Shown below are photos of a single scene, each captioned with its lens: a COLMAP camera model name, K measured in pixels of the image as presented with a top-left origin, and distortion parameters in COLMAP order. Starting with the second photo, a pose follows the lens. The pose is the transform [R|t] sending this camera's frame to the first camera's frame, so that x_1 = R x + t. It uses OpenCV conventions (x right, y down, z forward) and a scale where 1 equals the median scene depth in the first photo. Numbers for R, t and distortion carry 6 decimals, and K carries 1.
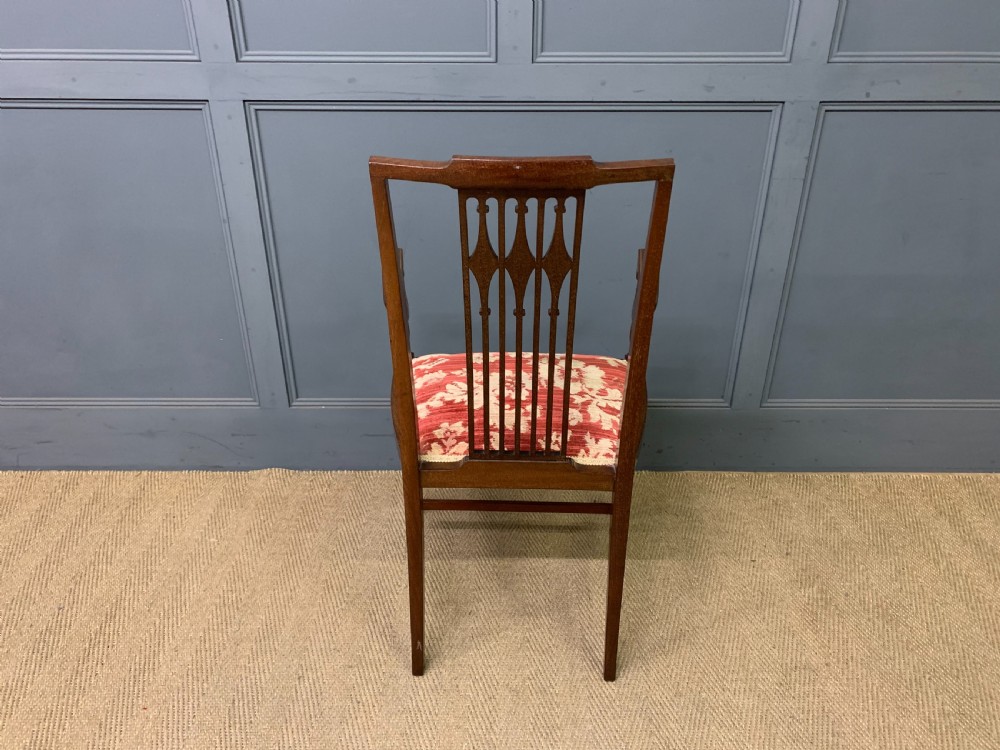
lens RADIAL K [[759.4, 0, 496.2], [0, 759.4, 381.2], [0, 0, 1]] dist [0.018395, -0.006296]
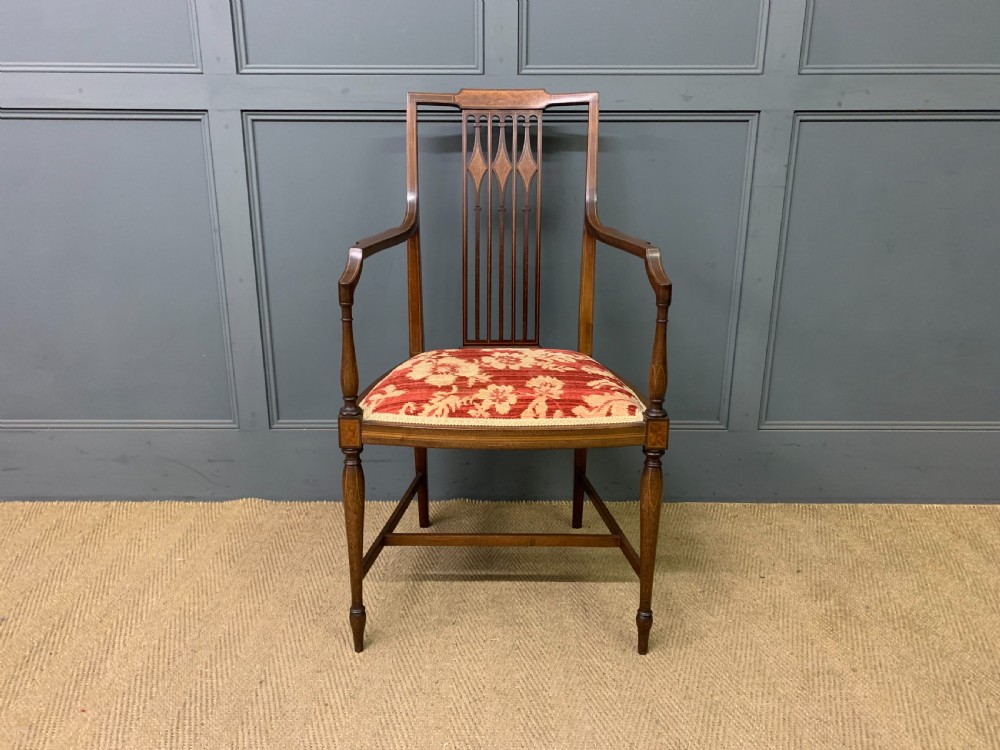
lens RADIAL K [[758.5, 0, 487.3], [0, 758.5, 375.6], [0, 0, 1]] dist [0.029208, -0.020109]
pose [[0.999999, -0.000304, -0.001596, 0.006773], [-0.000021, 0.979835, -0.199808, 0.194675], [0.001625, 0.199808, 0.979834, 0.049966]]
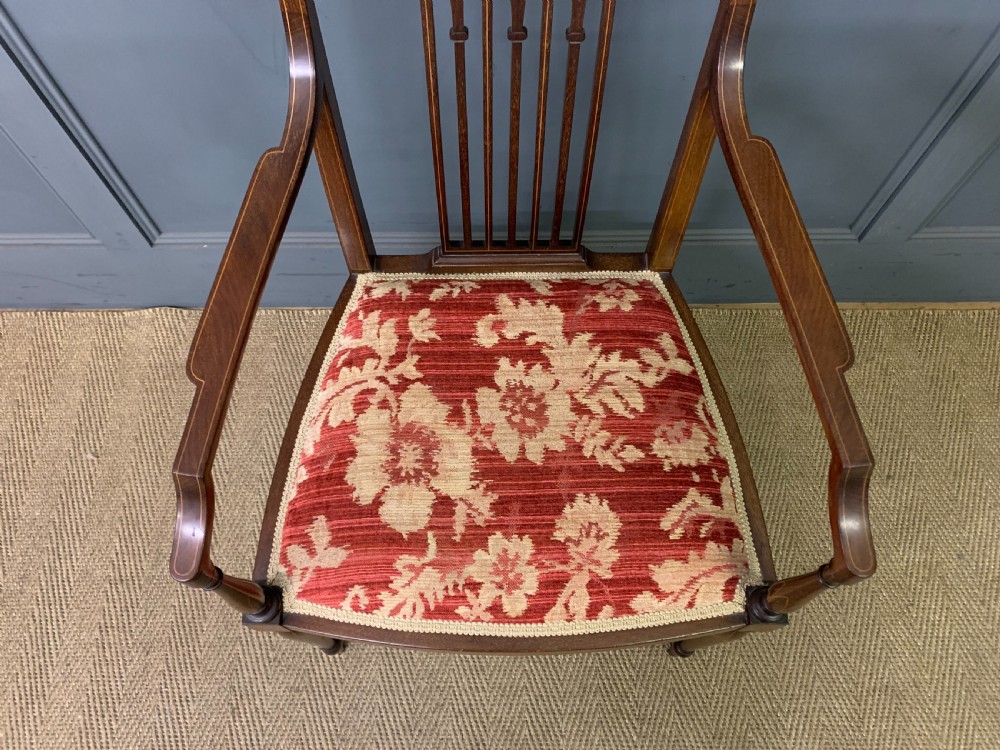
lens RADIAL K [[744.3, 0, 488.8], [0, 744.3, 376.1], [0, 0, 1]] dist [0.082327, -0.093239]
pose [[0.999947, -0.008402, -0.005925, 0.009760], [0.010269, 0.788053, 0.615521, -0.318263], [-0.000502, -0.615550, 0.788098, 0.540396]]
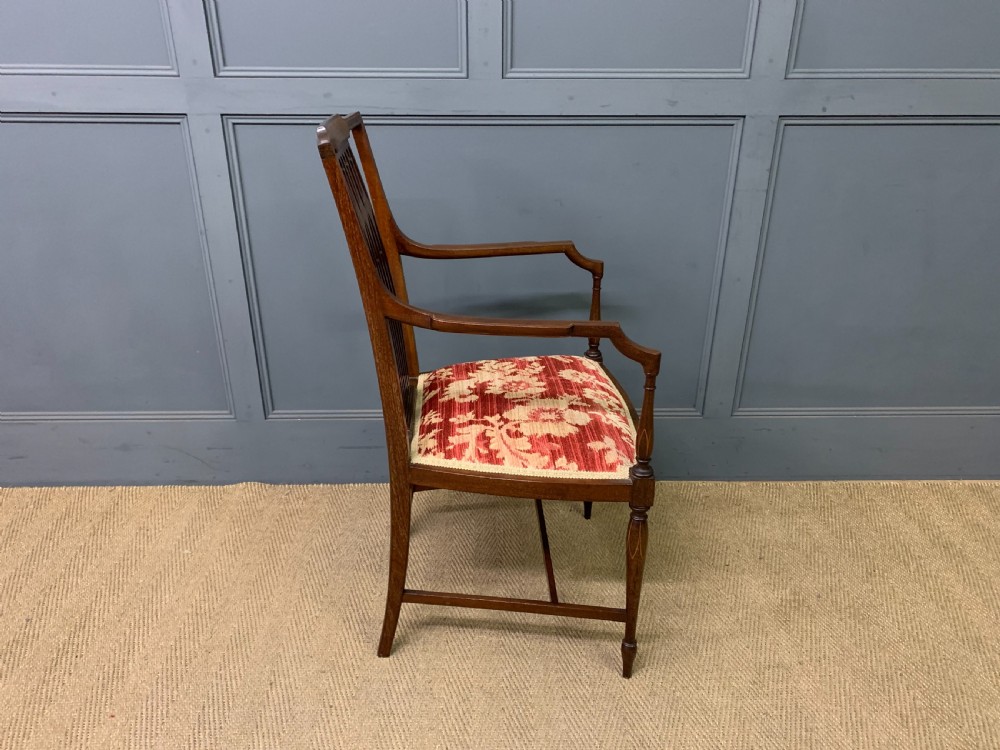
lens RADIAL K [[759.4, 0, 496.2], [0, 759.4, 381.2], [0, 0, 1]] dist [0.018395, -0.006296]
pose [[0.999758, -0.006976, 0.020862, 0.013998], [0.008032, 0.998667, -0.050992, 0.044952], [-0.020478, 0.051147, 0.998481, -0.012409]]
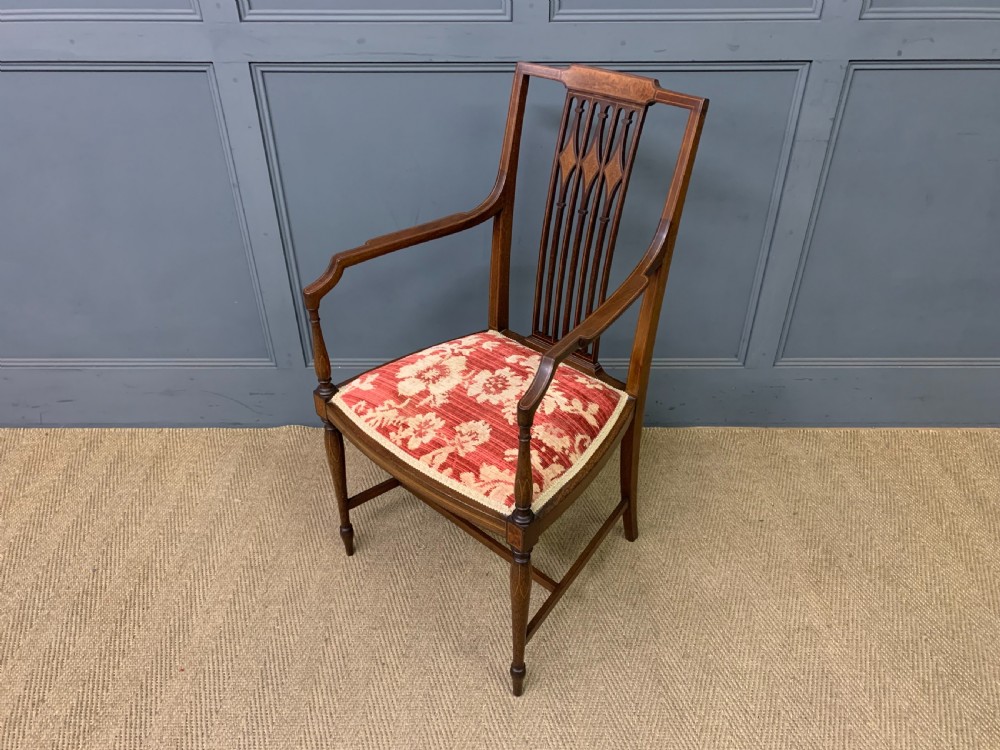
lens RADIAL K [[759.4, 0, 502.2], [0, 759.4, 380.1], [0, 0, 1]] dist [0.013397, 0.000005]
pose [[0.999984, -0.002778, -0.004889, -0.007860], [0.003335, 0.993017, 0.117926, -0.081759], [0.004528, -0.117940, 0.993010, -0.001588]]
